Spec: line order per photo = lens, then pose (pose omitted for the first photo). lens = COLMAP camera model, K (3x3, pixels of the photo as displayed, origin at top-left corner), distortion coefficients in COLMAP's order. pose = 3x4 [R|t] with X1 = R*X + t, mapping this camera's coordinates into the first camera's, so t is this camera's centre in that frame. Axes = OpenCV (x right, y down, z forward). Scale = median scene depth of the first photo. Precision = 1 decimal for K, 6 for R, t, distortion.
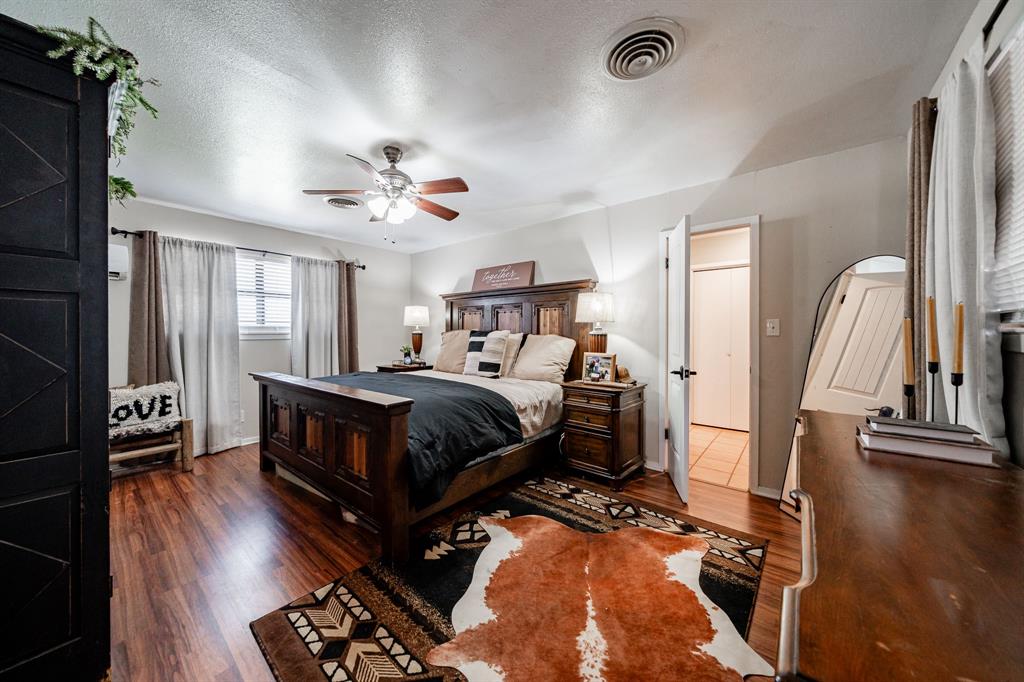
lens RADIAL K [[355.6, 0, 511.3], [0, 355.6, 334.6], [0, 0, 1]] dist [0.000209, 0.000000]
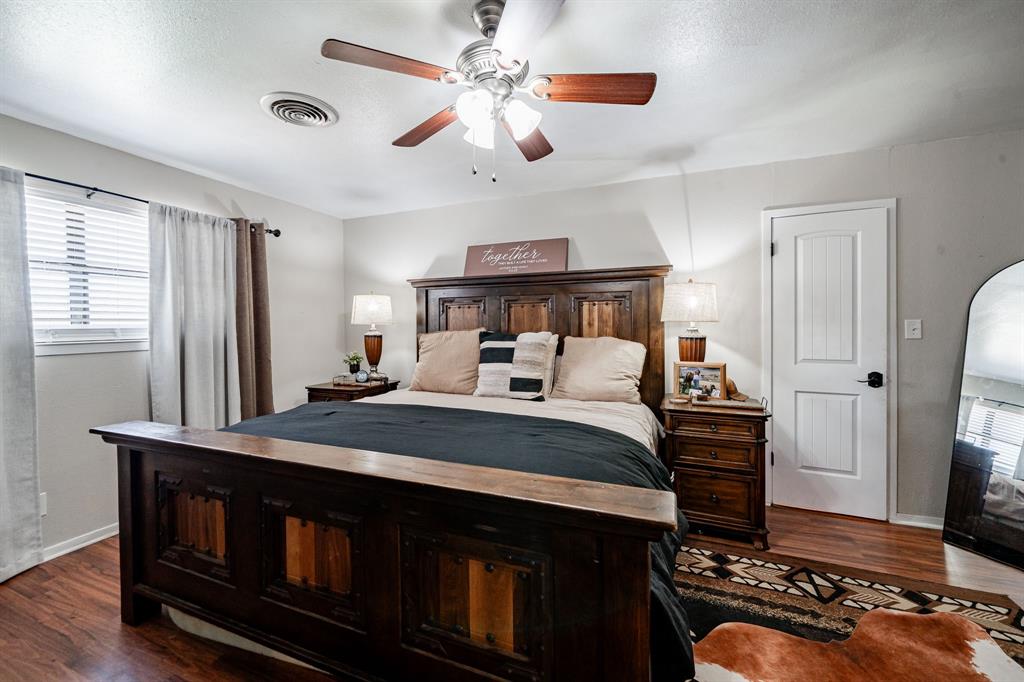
lens RADIAL K [[387.5, 0, 523.3], [0, 387.5, 327.0], [0, 0, 1]] dist [-0.001712, 0.000446]
pose [[0.945625, -0.009226, 0.325129, -0.308862], [0.009384, 0.999955, 0.001083, -0.022983], [-0.325124, 0.002026, 0.945669, 0.272108]]
